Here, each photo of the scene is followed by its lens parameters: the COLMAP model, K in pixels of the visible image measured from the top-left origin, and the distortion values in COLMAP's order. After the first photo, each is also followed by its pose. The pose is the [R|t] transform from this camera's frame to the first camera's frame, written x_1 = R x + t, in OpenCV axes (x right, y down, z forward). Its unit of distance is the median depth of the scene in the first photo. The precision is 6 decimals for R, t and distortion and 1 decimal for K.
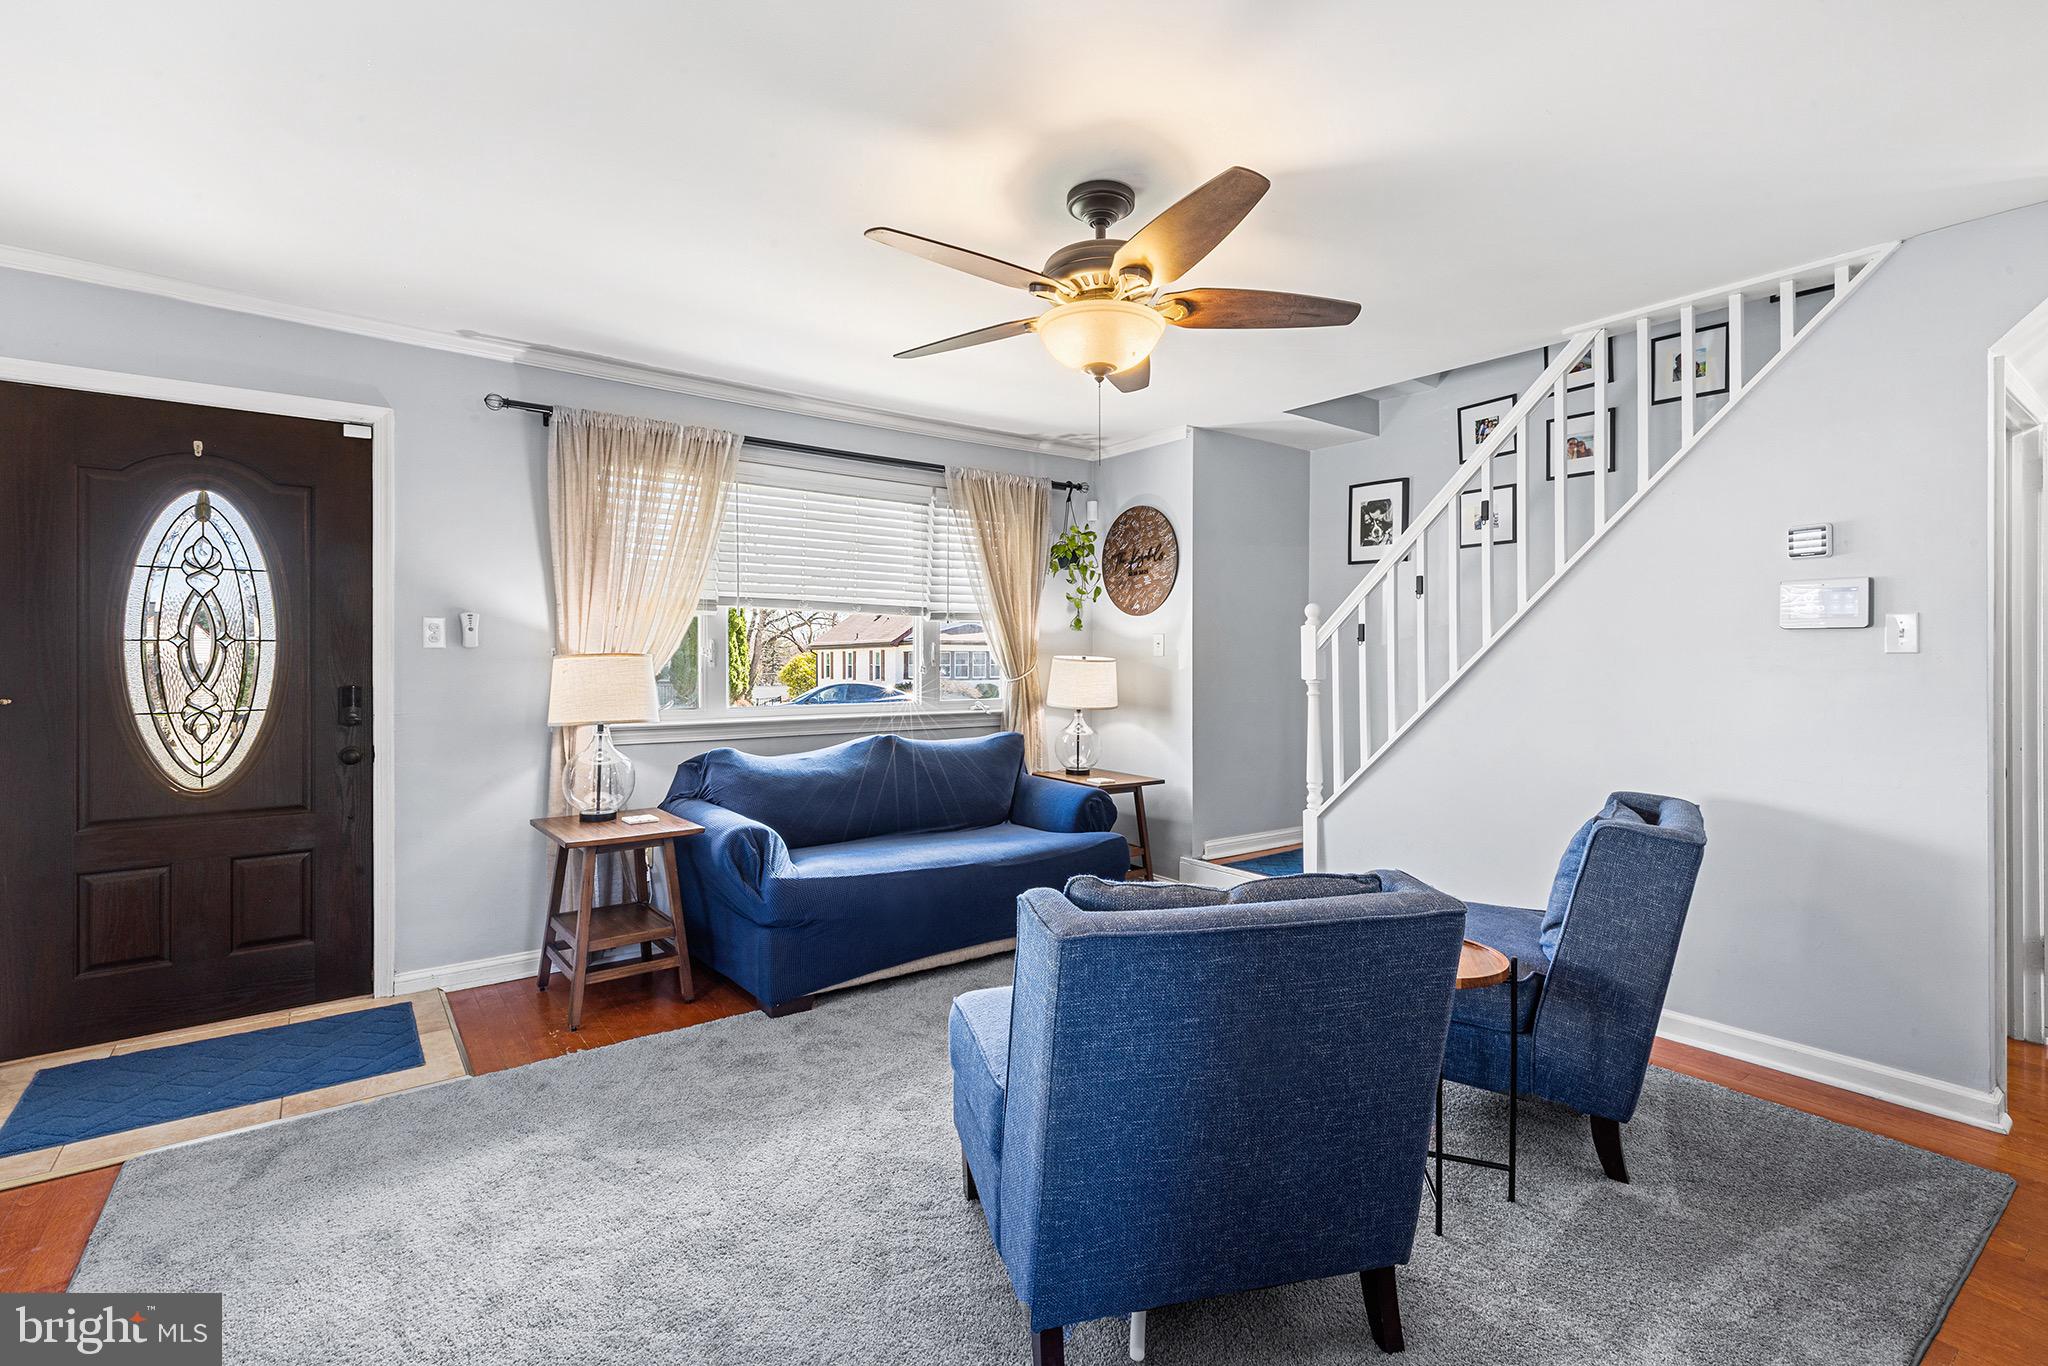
lens RADIAL K [[929.9, 0, 1036.5], [0, 929.9, 654.8], [0, 0, 1]] dist [0.002564, -0.000097]
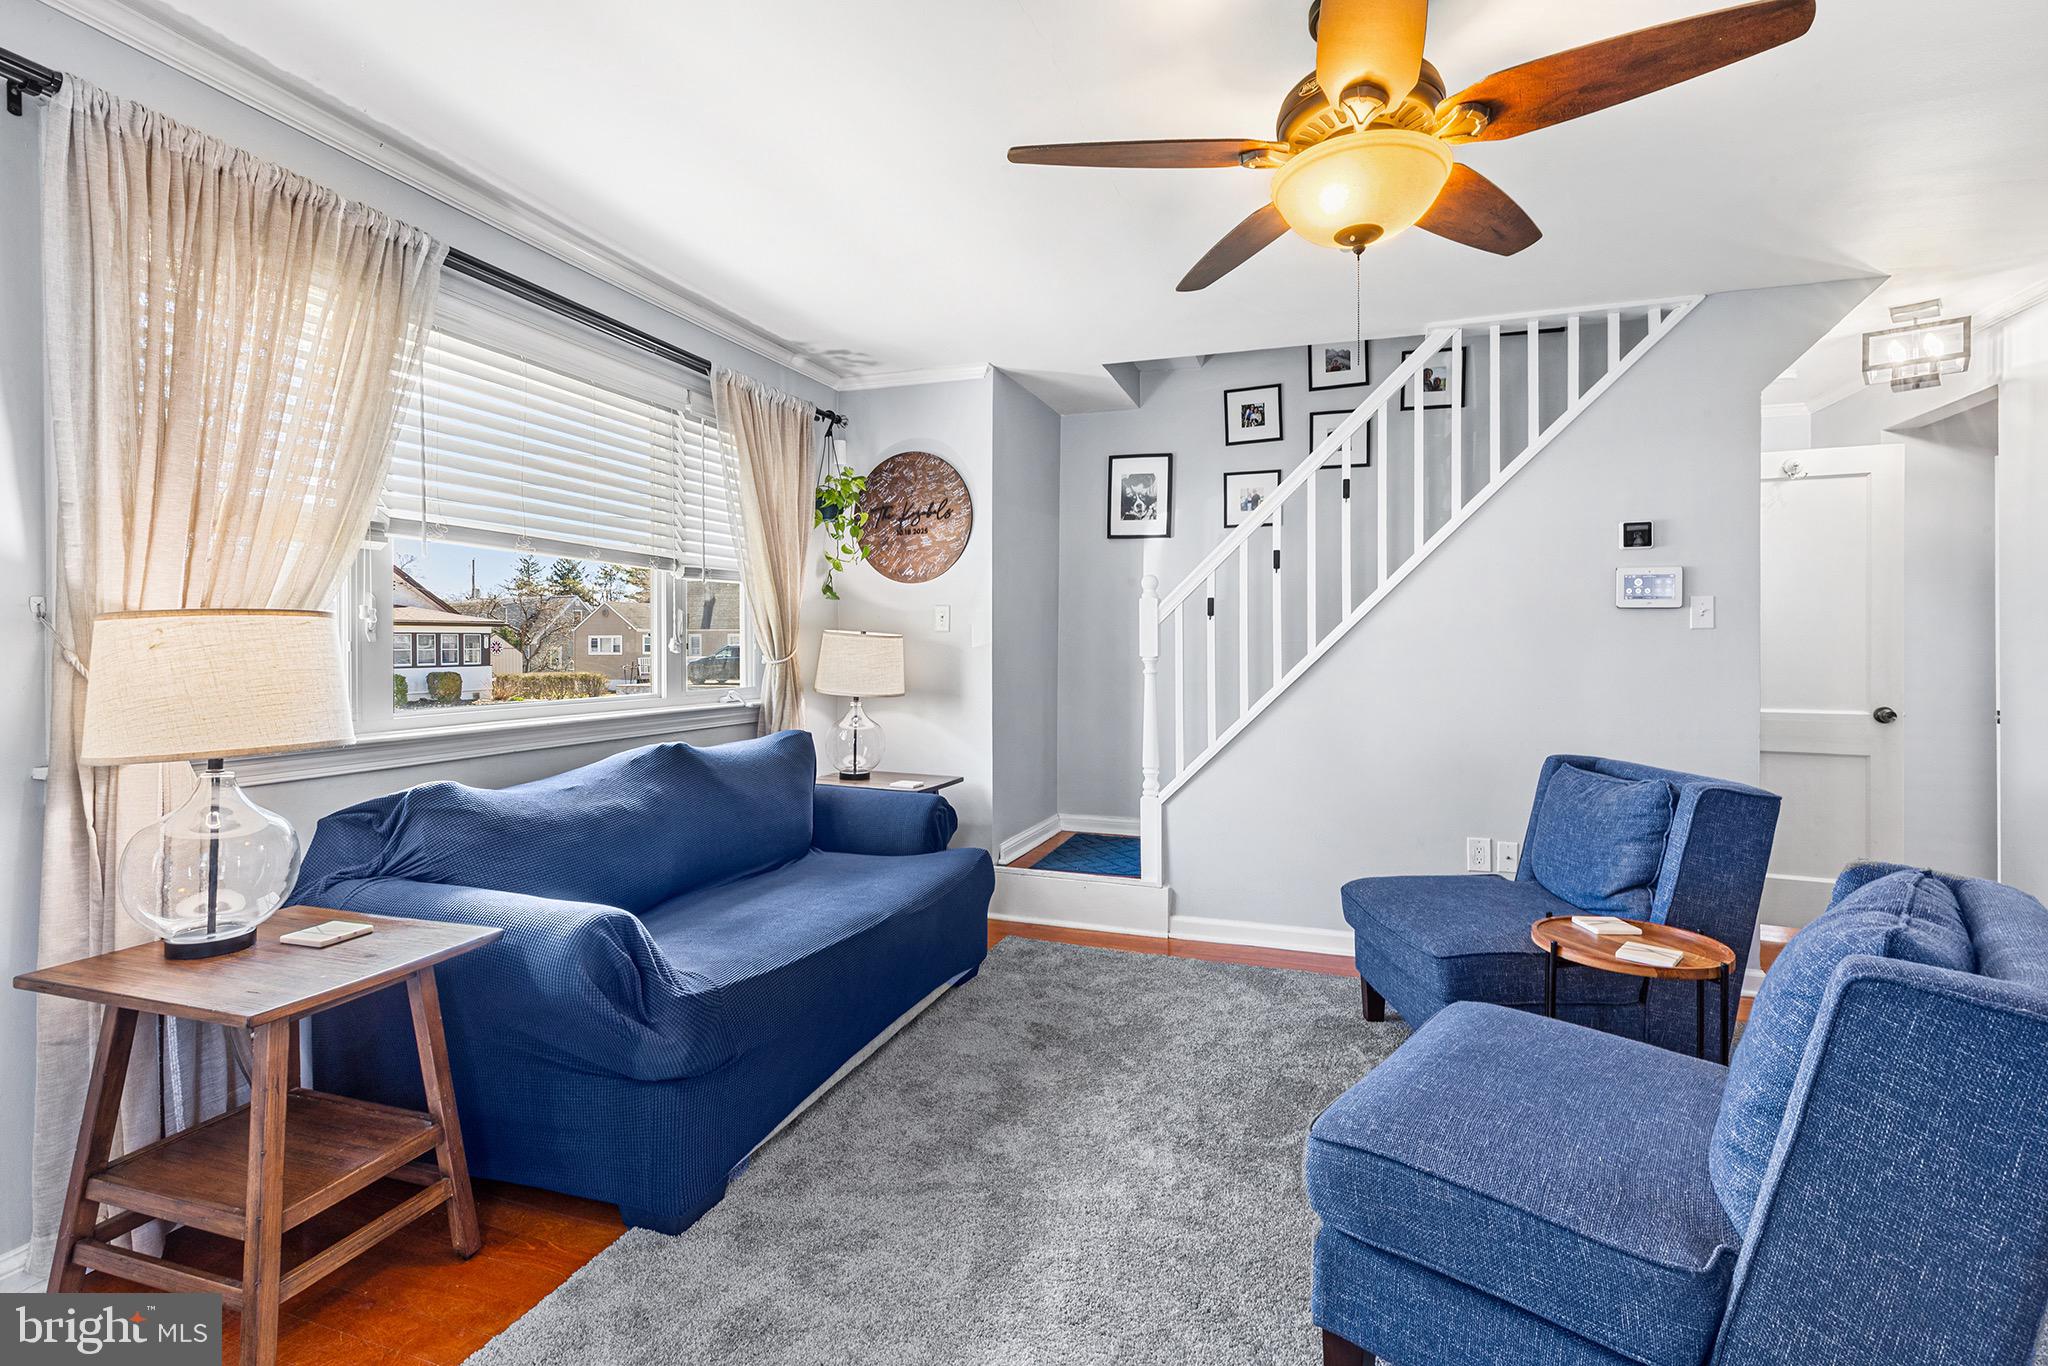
lens RADIAL K [[929.9, 0, 1029.7], [0, 929.9, 645.5], [0, 0, 1]] dist [0.002564, -0.000097]
pose [[0.831428, -0.000310, 0.555632, -0.318756], [-0.003384, 0.999978, 0.005621, 0.010574], [-0.555622, -0.006554, 0.831409, 0.293766]]
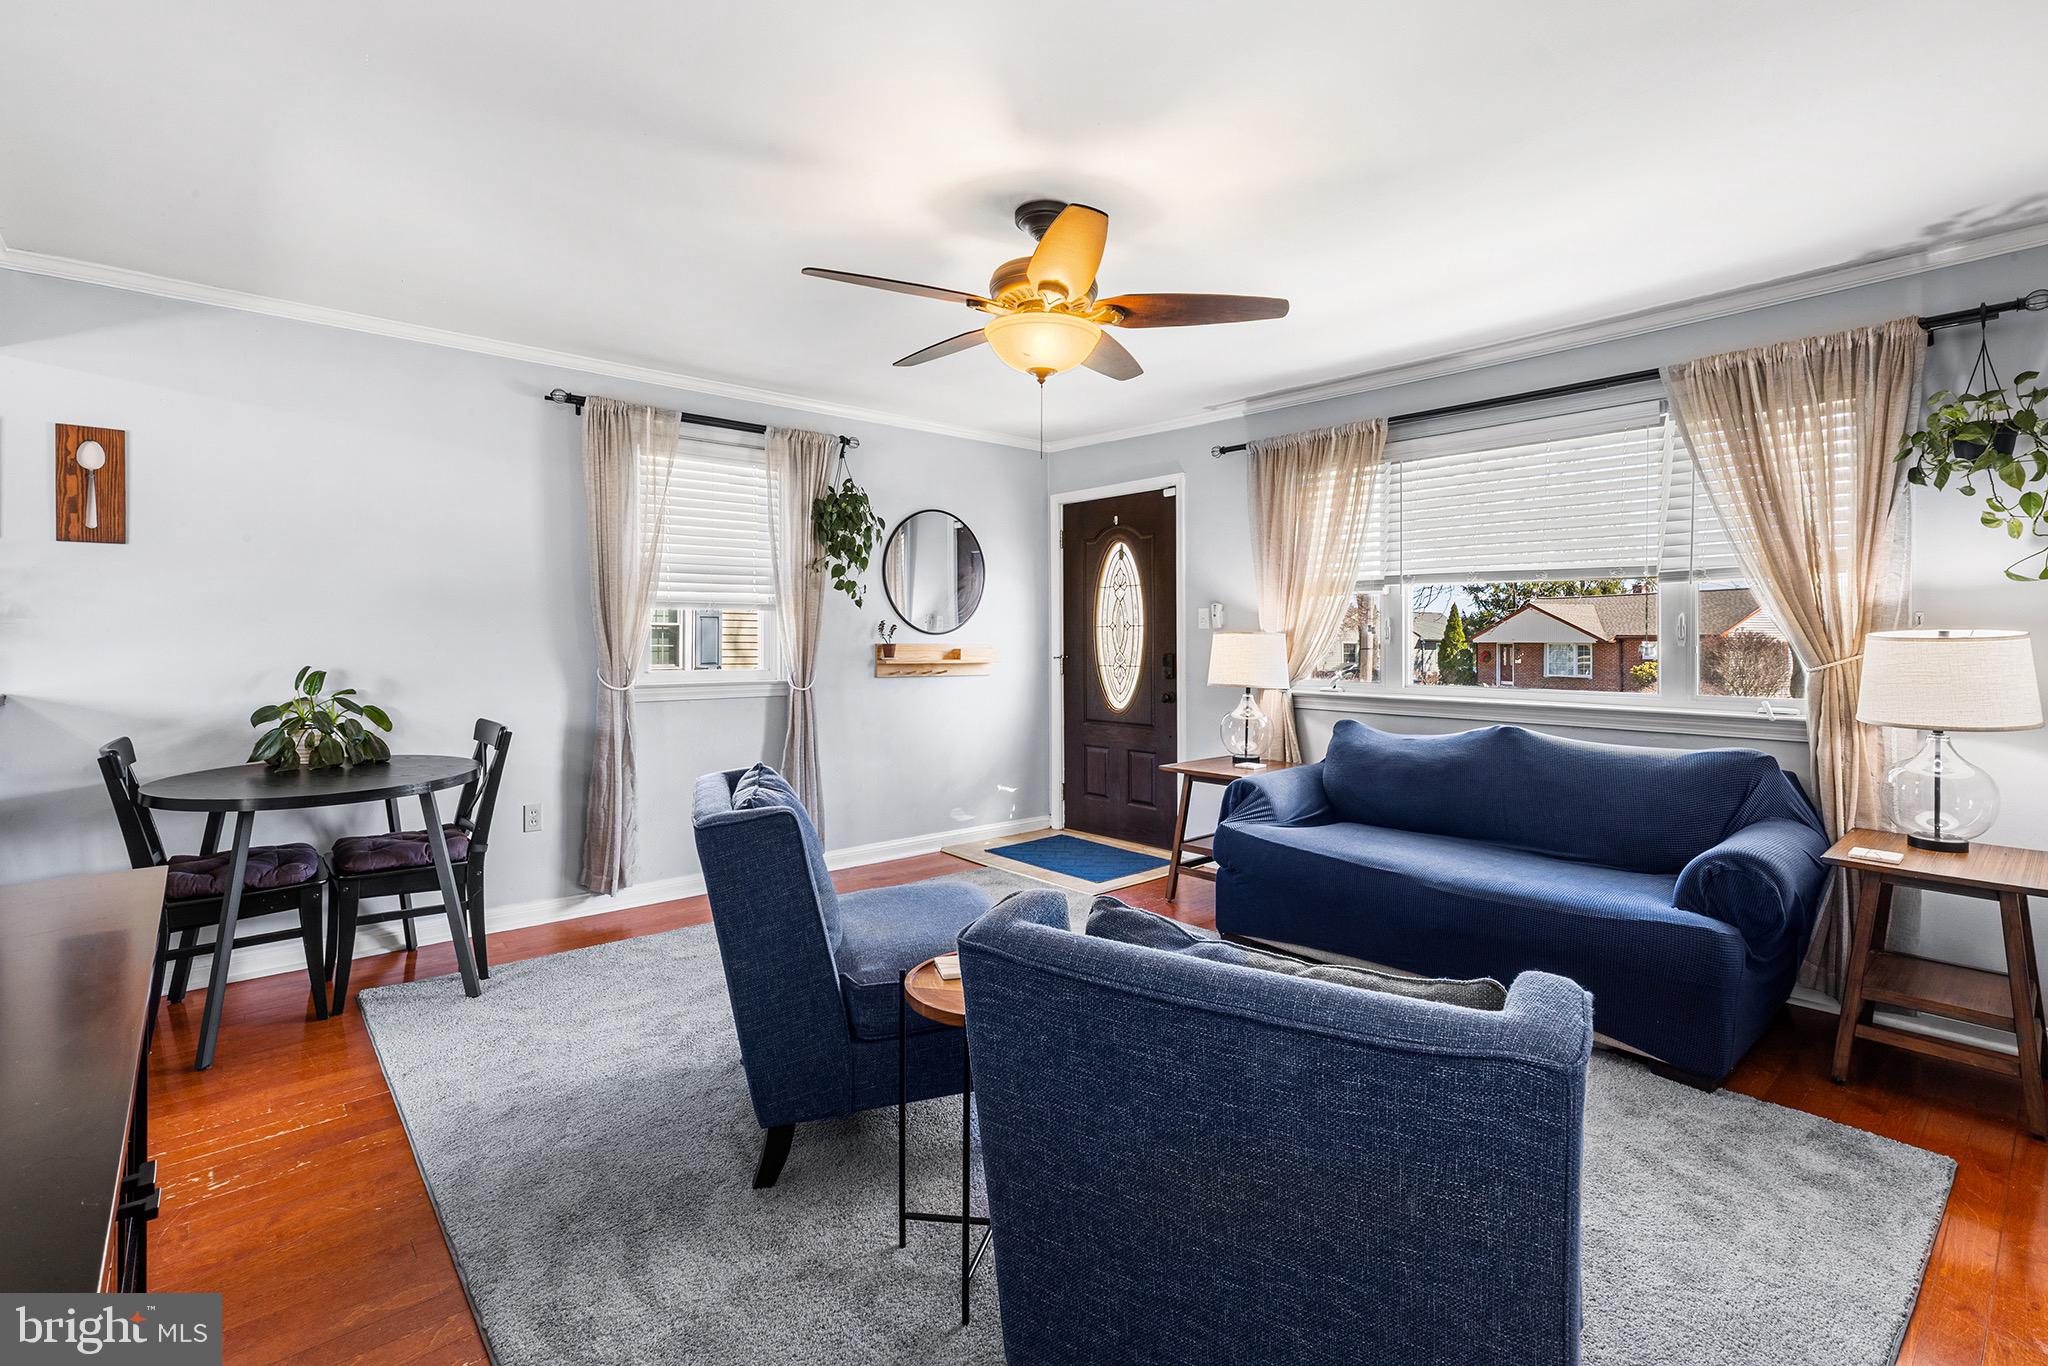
lens RADIAL K [[929.9, 0, 1013.4], [0, 929.9, 640.6], [0, 0, 1]] dist [0.002564, -0.000097]
pose [[0.061178, 0.003655, -0.998120, 0.646533], [0.003386, 0.999987, 0.003869, 0.003623], [0.998121, -0.003616, 0.061165, 0.497055]]
